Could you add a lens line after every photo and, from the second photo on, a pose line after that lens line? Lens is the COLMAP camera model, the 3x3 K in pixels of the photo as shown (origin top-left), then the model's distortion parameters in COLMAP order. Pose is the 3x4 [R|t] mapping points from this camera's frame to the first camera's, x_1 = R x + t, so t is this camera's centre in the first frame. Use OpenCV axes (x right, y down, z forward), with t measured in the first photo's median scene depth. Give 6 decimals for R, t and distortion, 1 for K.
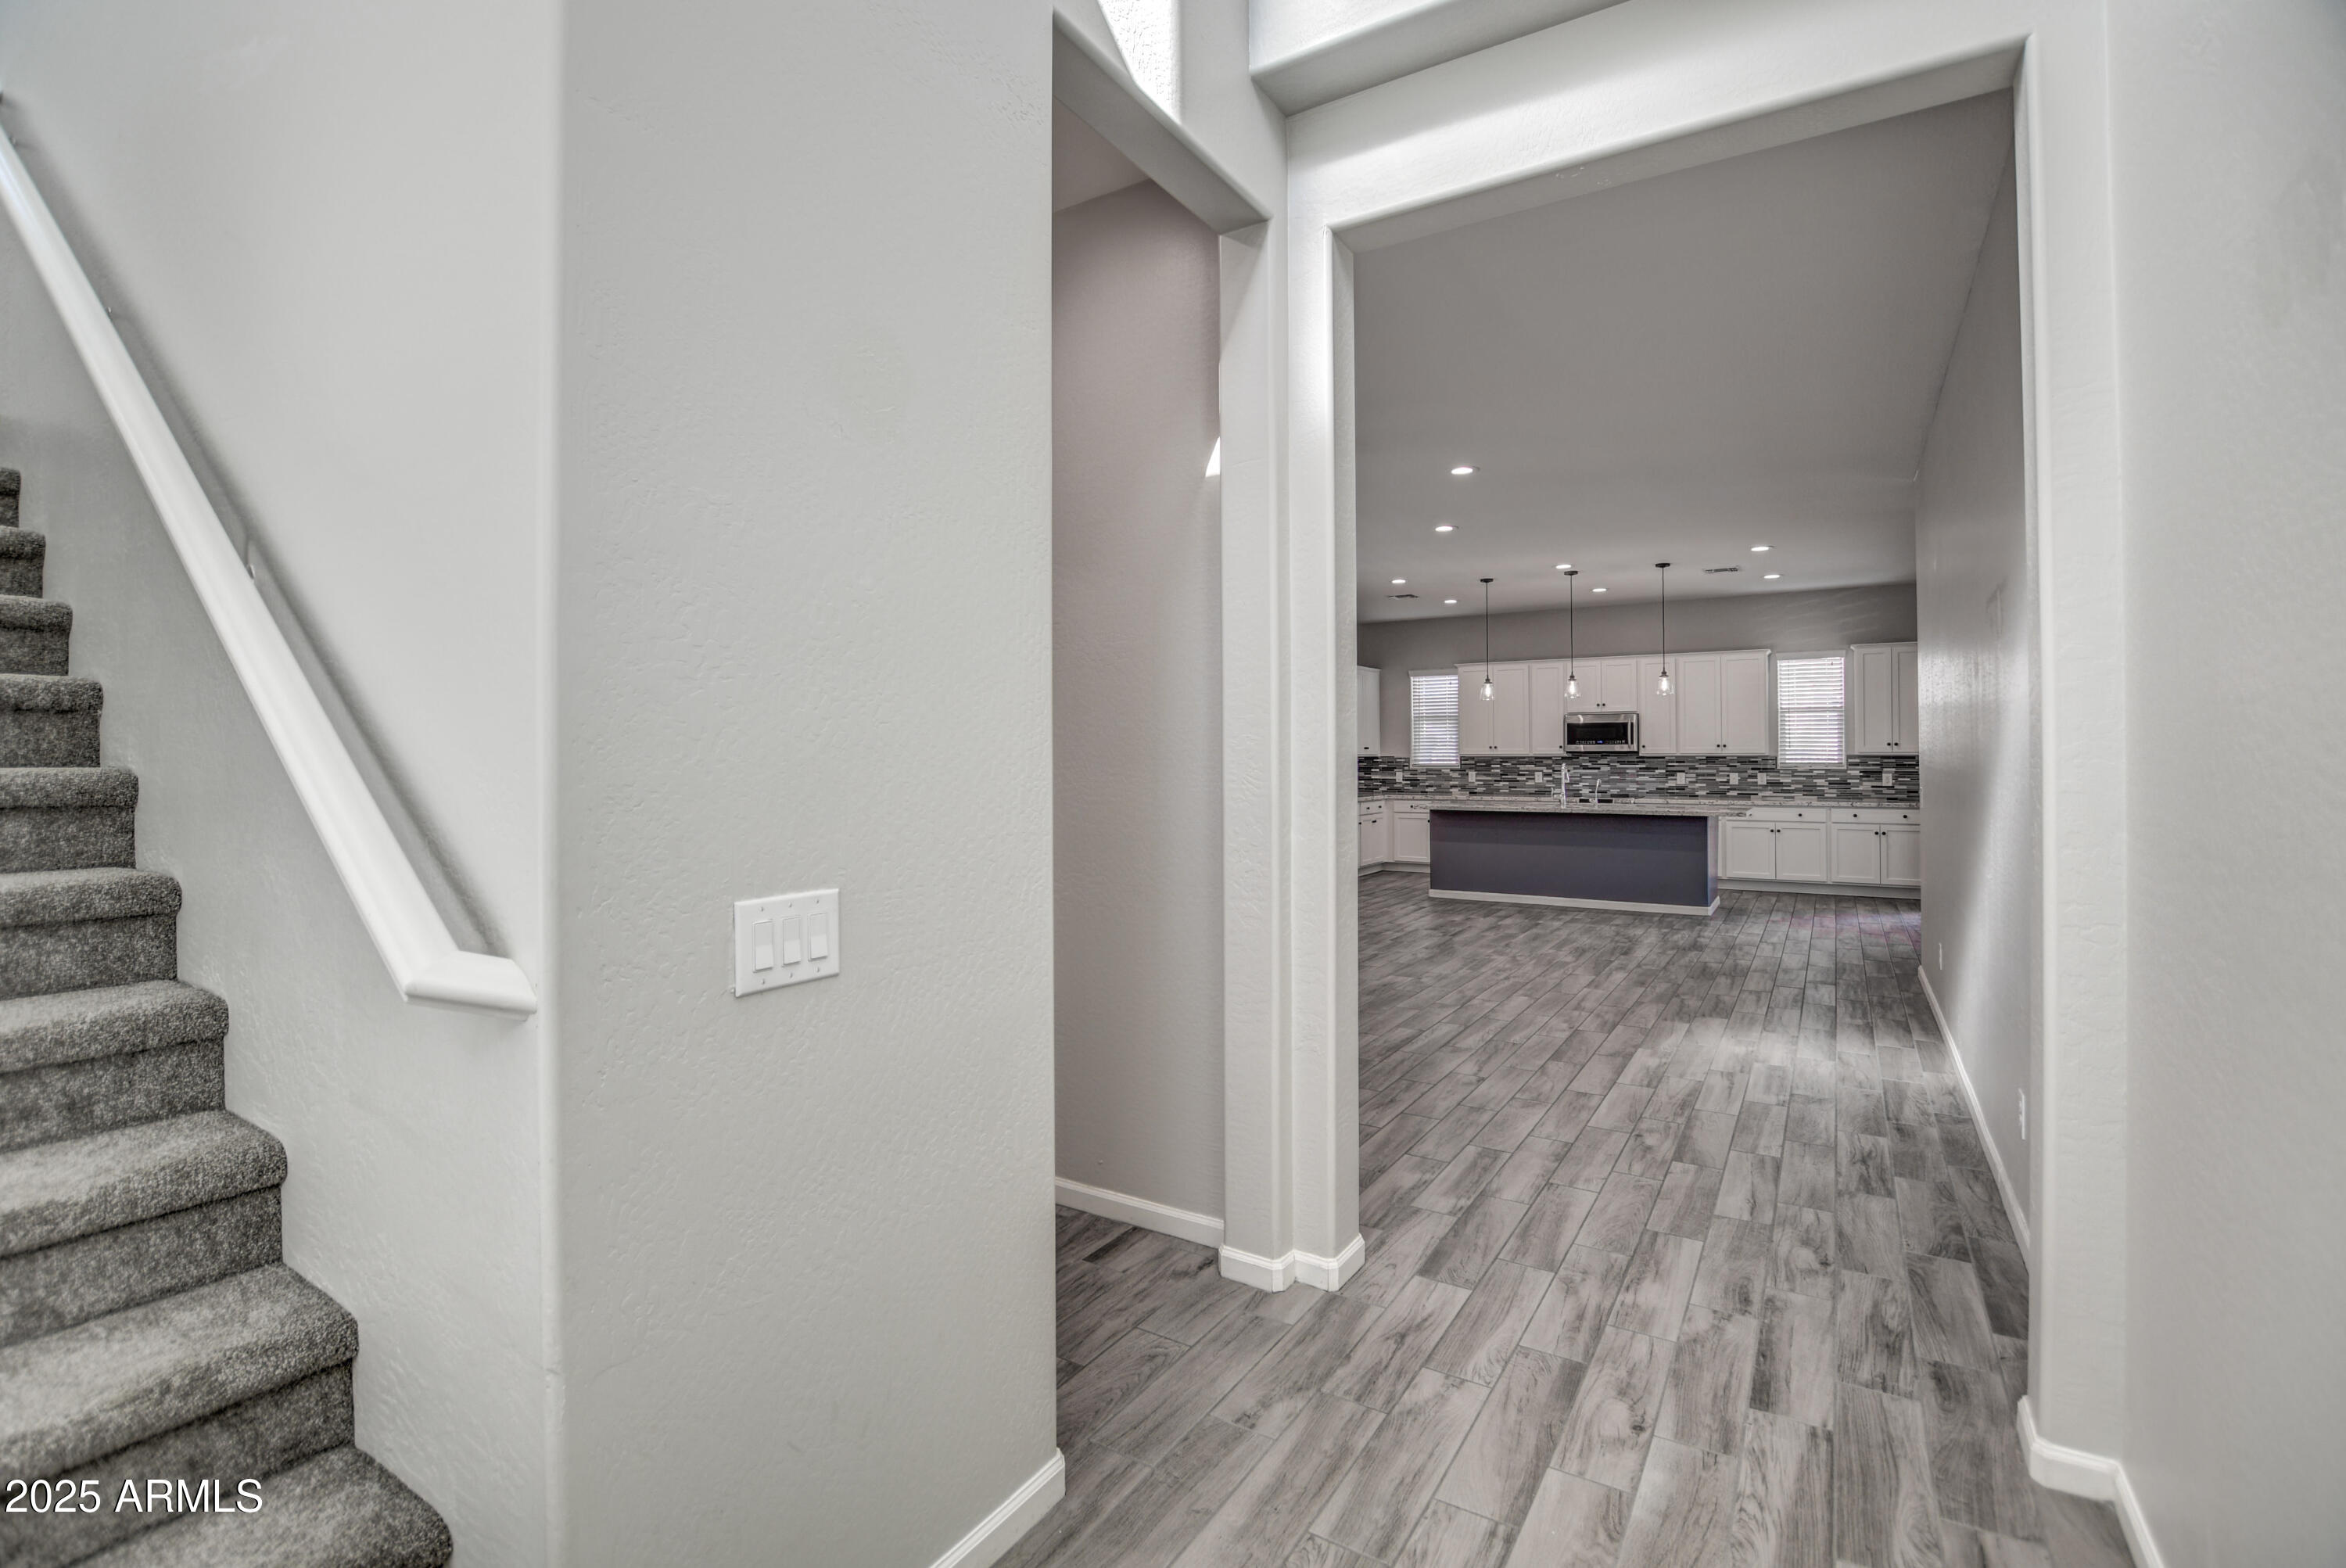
lens RADIAL K [[1062.1, 0, 1167.2], [0, 1062.1, 743.4], [0, 0, 1]] dist [-0.019068, 0.000005]
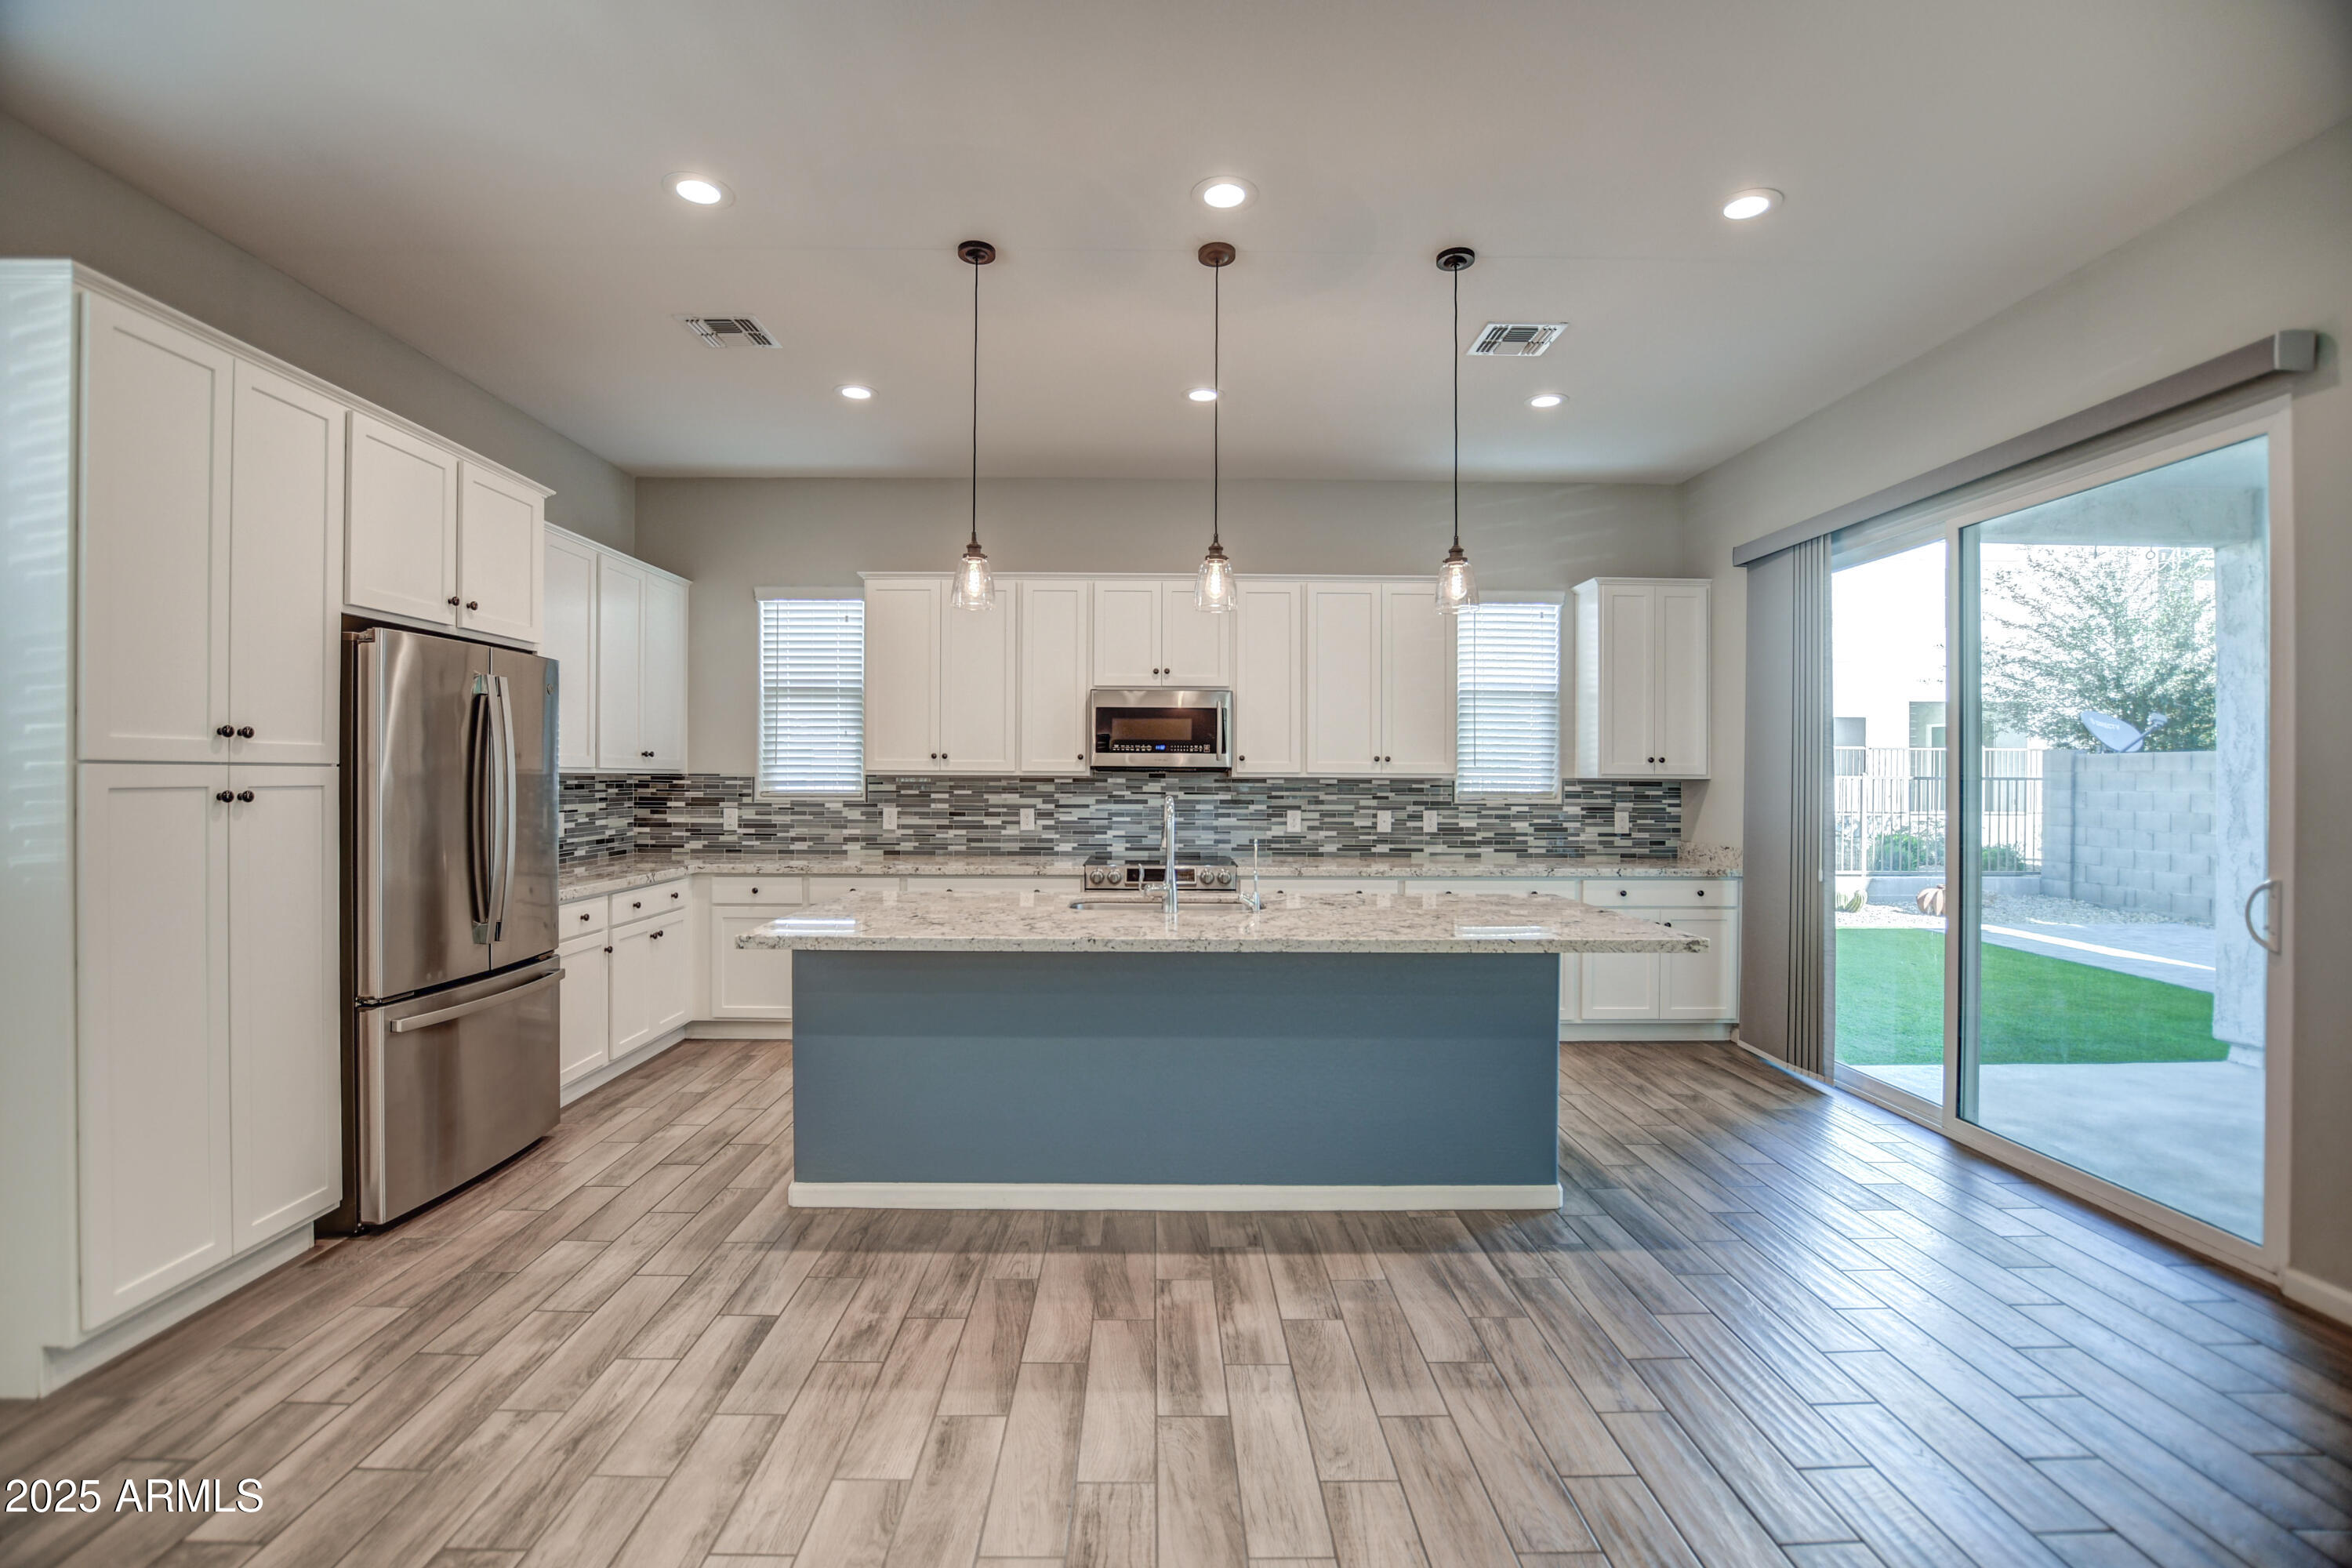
lens RADIAL K [[1038.6, 0, 1161.8], [0, 1038.6, 781.4], [0, 0, 1]] dist [-0.036655, 0.005837]
pose [[0.840571, 0.005191, 0.541676, 0.162003], [-0.015087, 0.999791, 0.013830, 0.007830], [-0.541491, -0.019797, 0.840473, 0.637028]]
